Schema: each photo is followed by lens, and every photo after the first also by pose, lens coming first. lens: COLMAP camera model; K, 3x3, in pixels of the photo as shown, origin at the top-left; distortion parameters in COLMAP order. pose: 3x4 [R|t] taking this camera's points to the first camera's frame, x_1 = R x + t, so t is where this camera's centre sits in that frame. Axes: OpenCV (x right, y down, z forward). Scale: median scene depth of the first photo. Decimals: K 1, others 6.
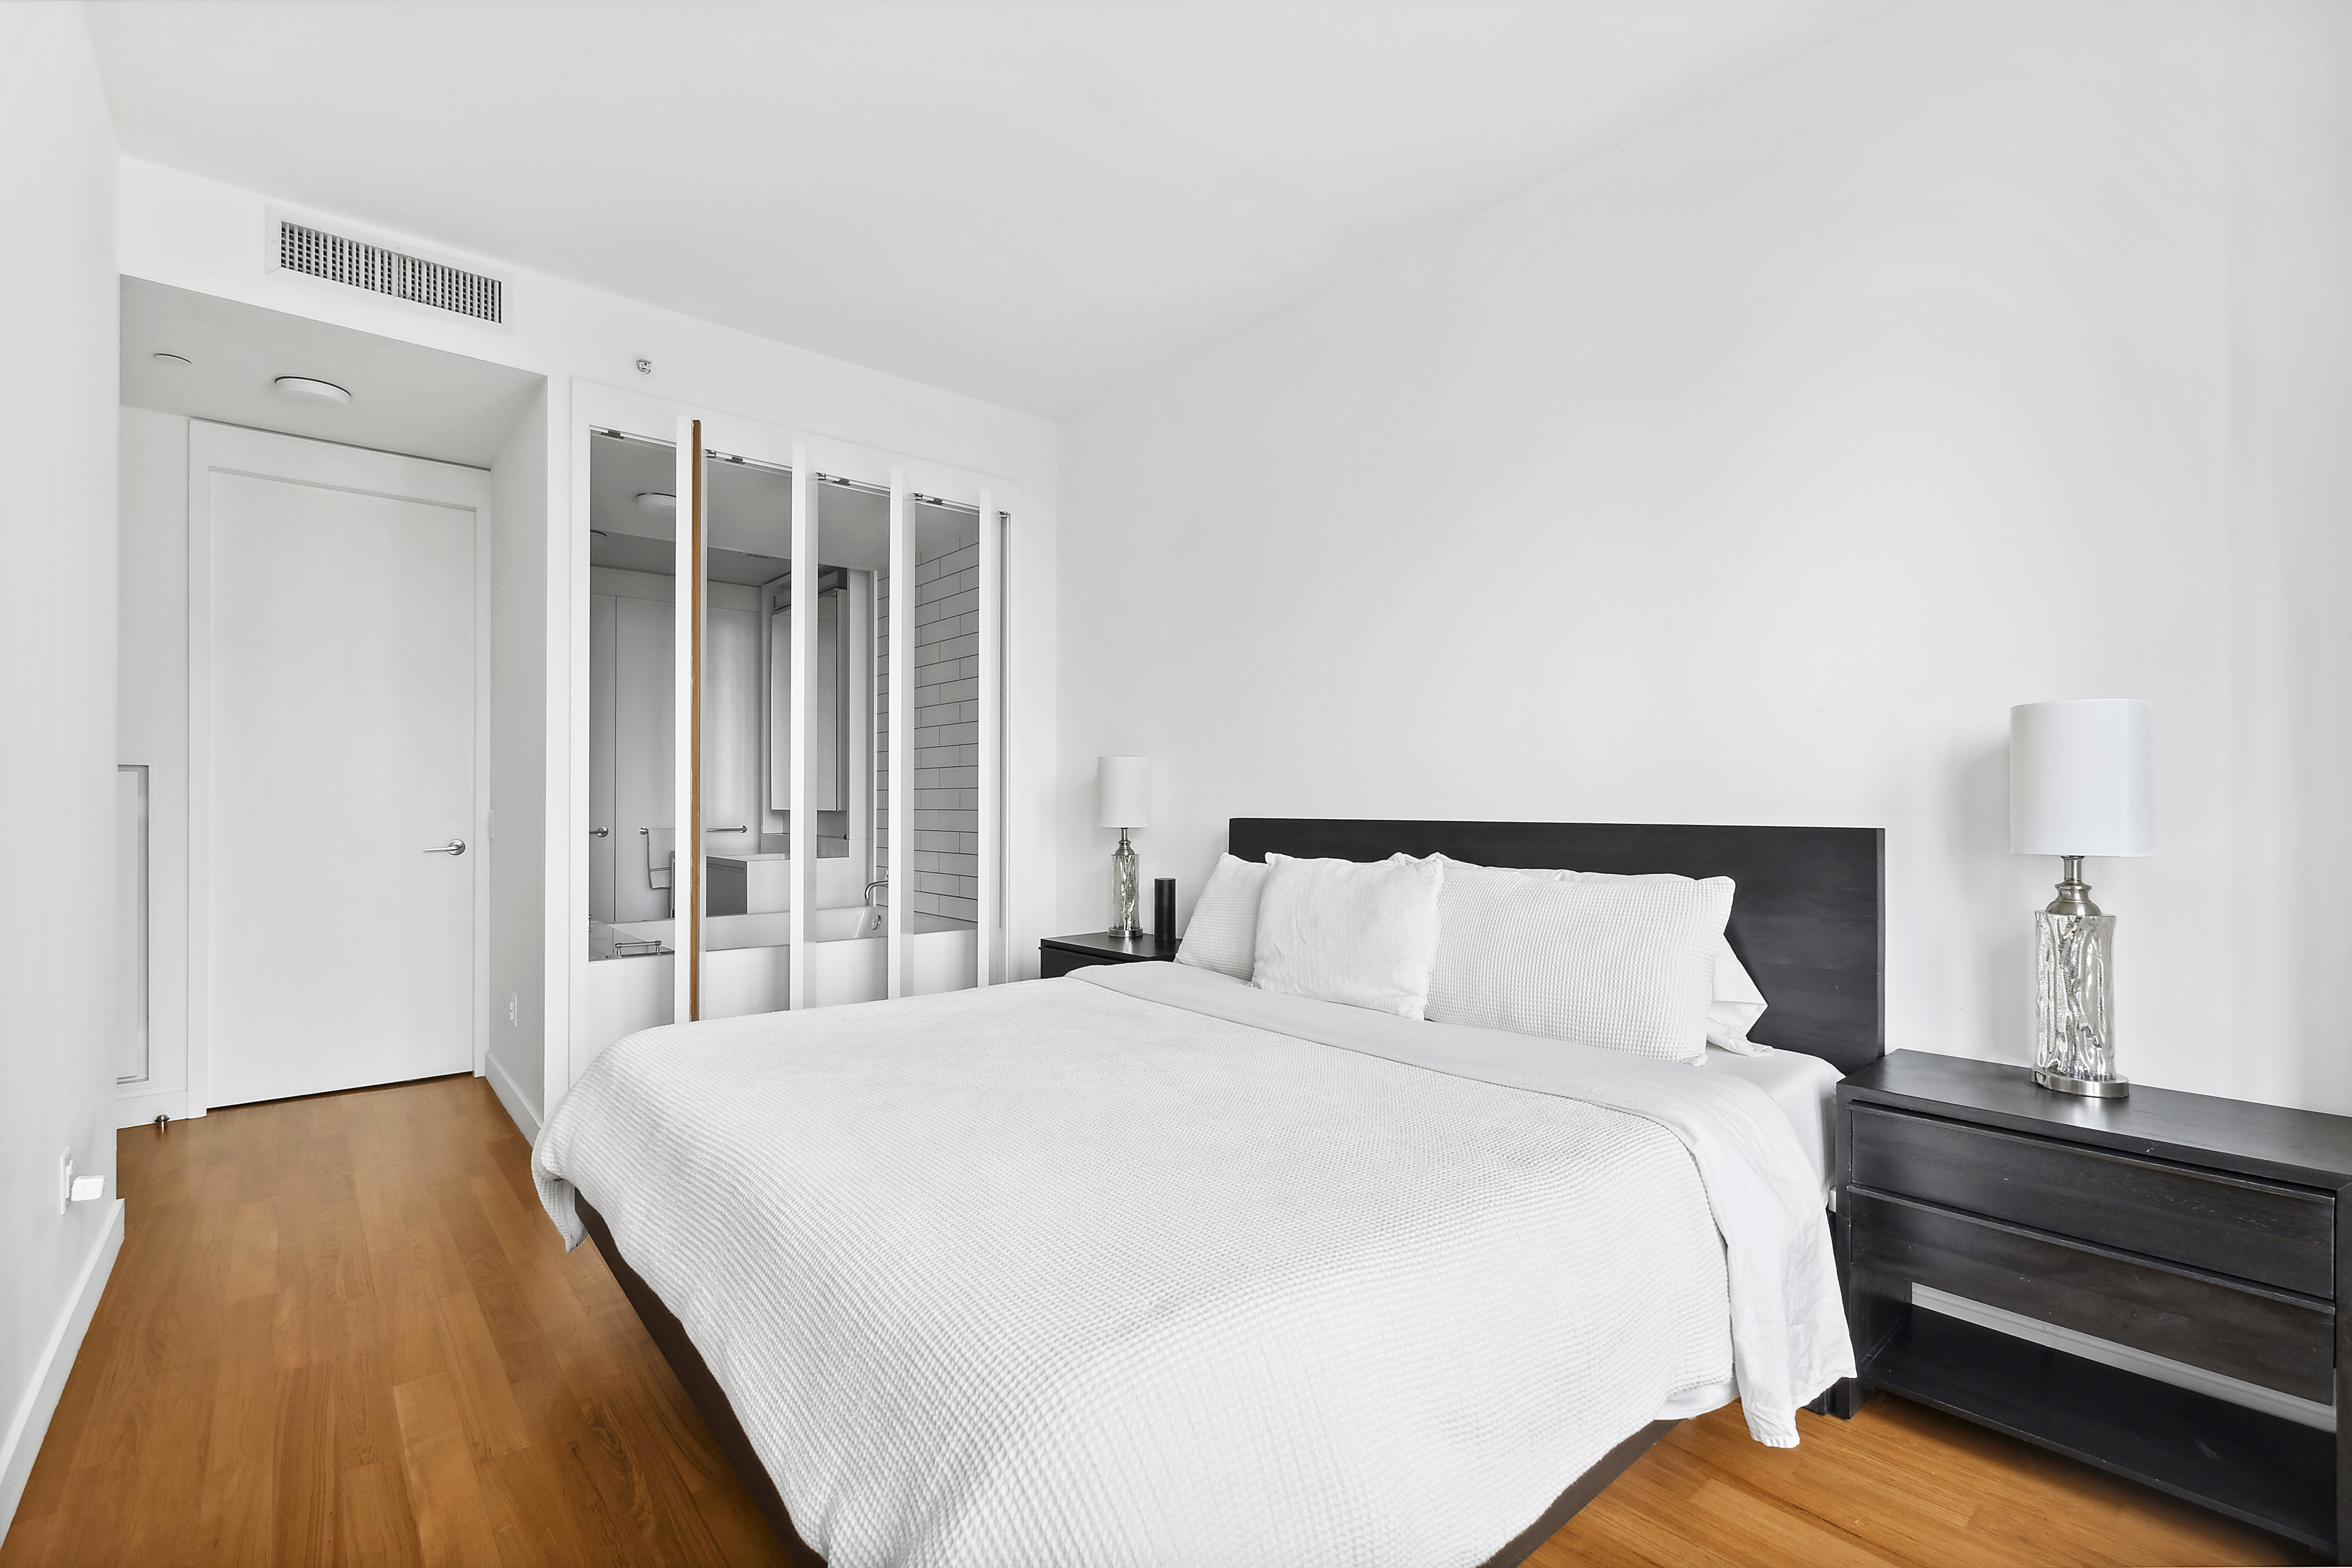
lens RADIAL K [[1078.8, 0, 1187.2], [0, 1078.8, 800.1], [0, 0, 1]] dist [-0.005995, 0.002321]
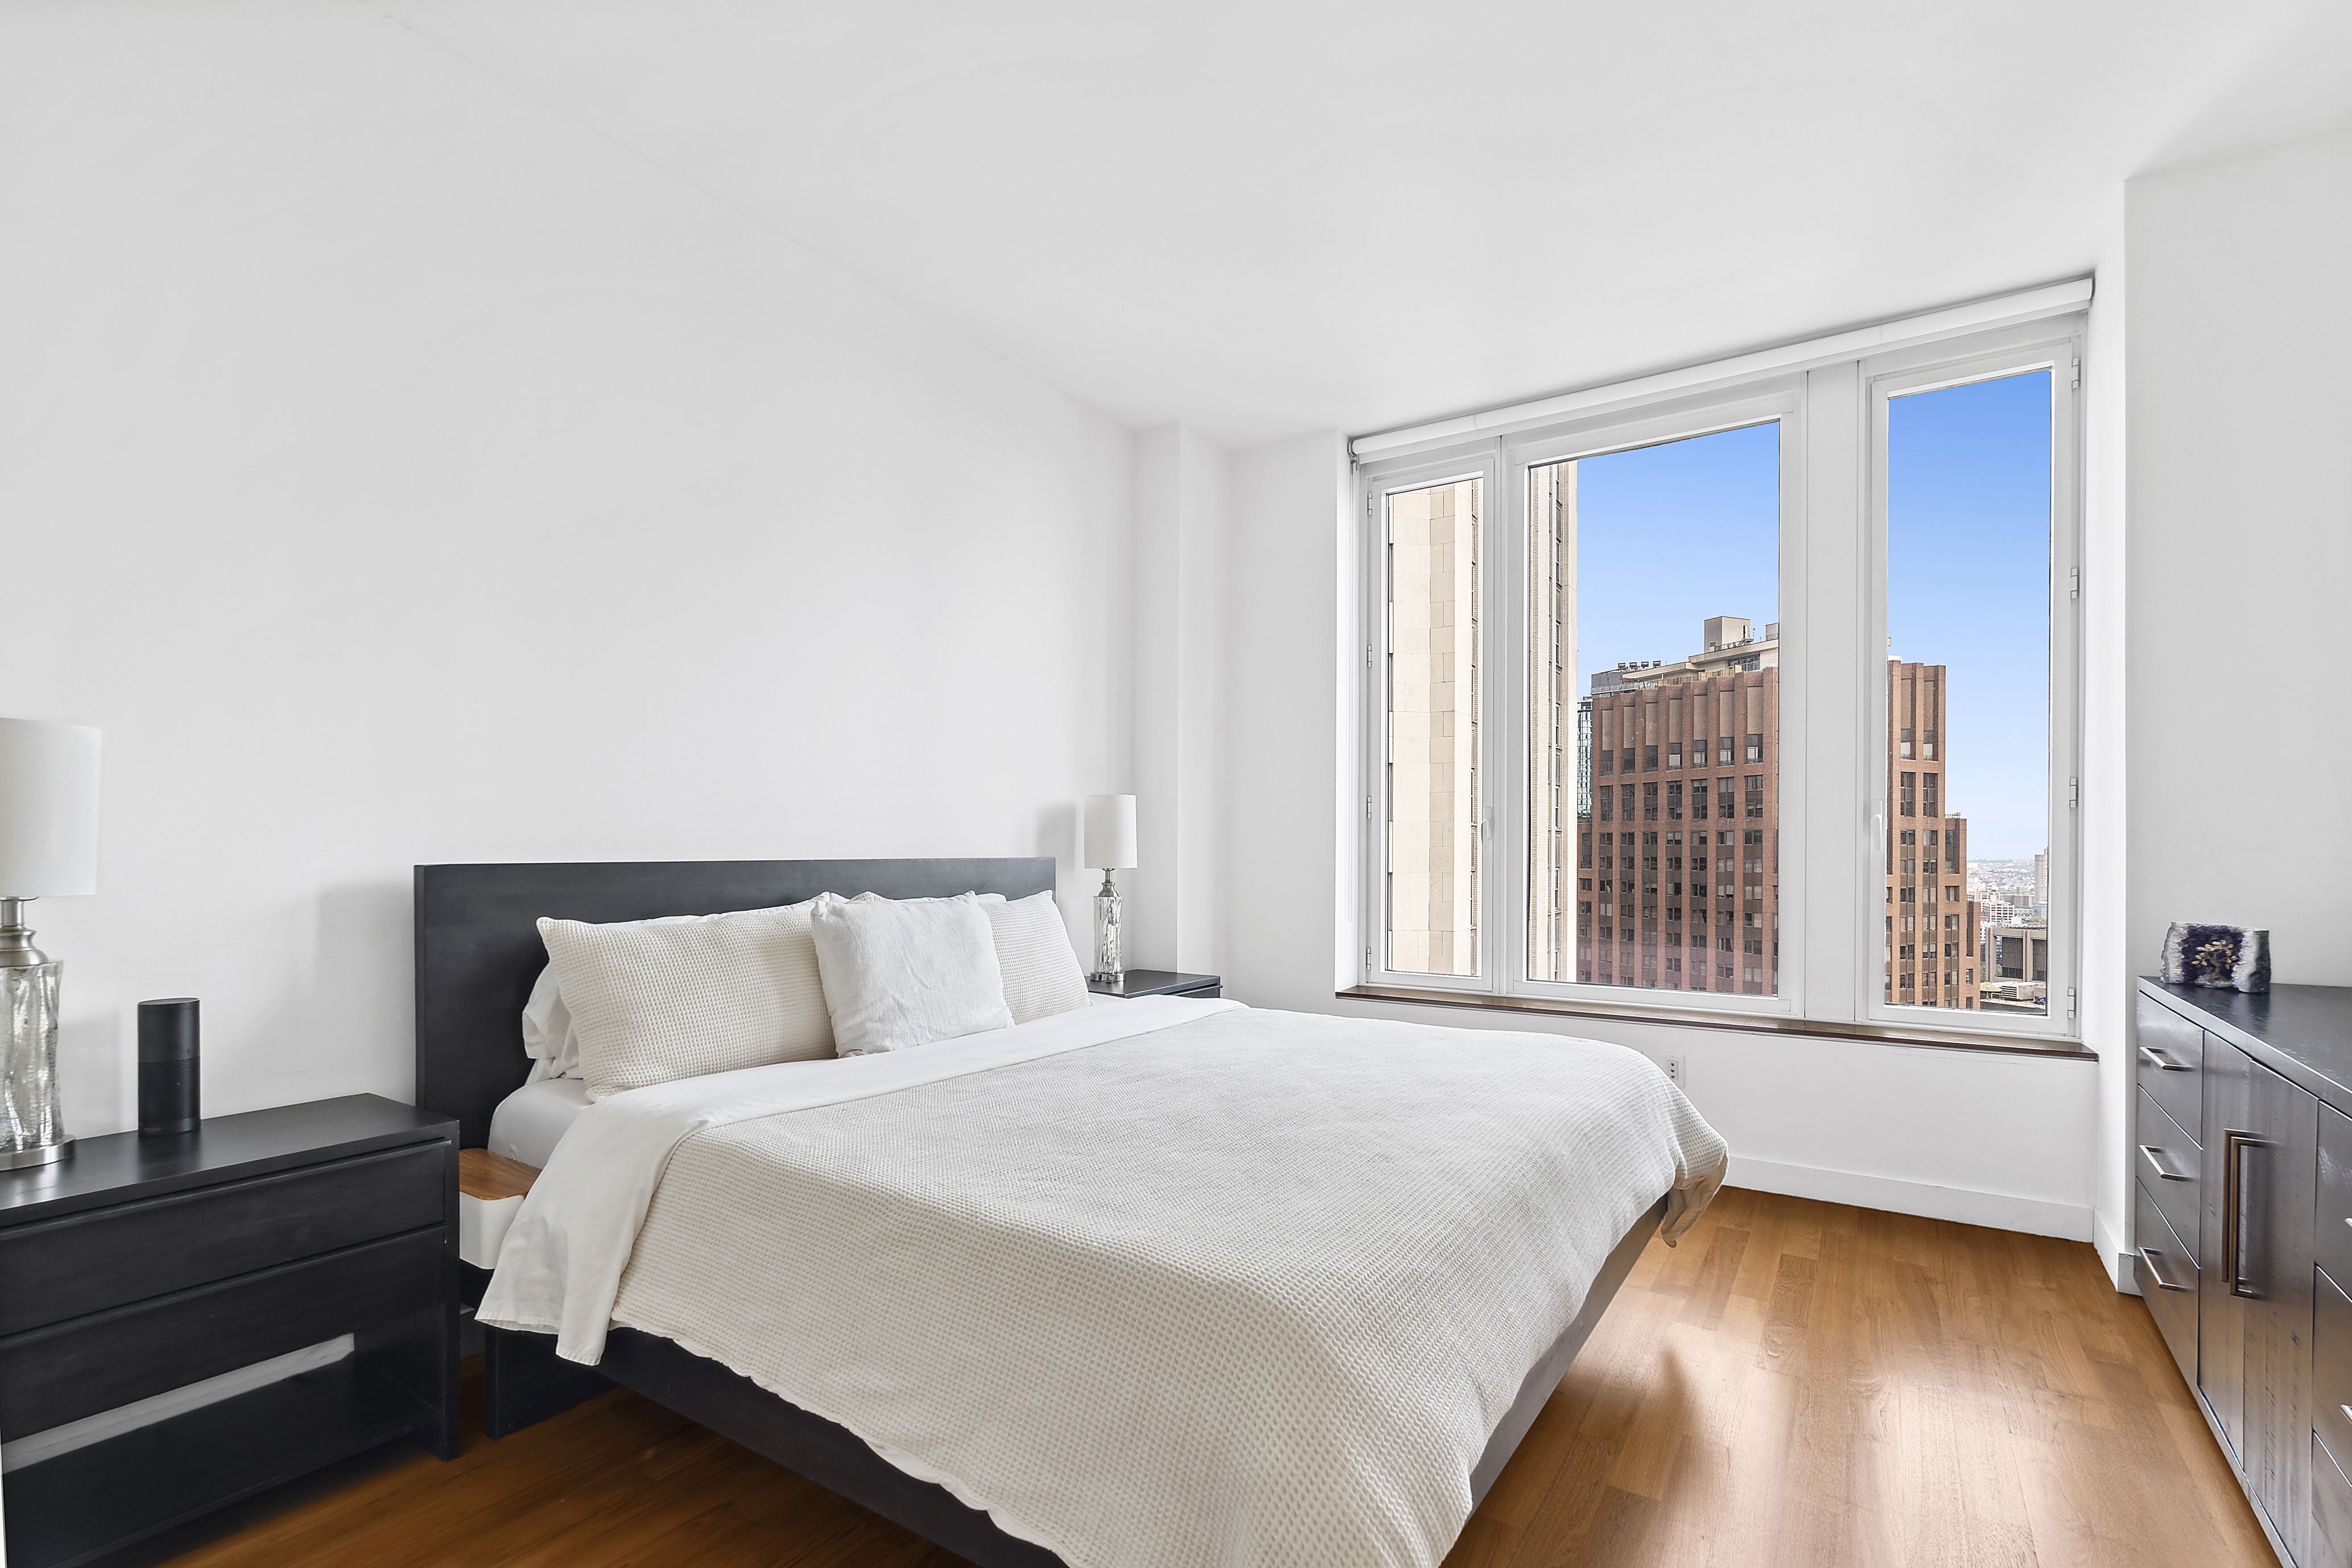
lens RADIAL K [[1078.8, 0, 1186.4], [0, 1078.8, 854.1], [0, 0, 1]] dist [-0.005995, 0.002321]
pose [[-0.265321, -0.011072, 0.964097, -0.757676], [-0.007276, 0.999929, 0.009481, 0.001655], [-0.964133, -0.004500, -0.265382, 0.882881]]
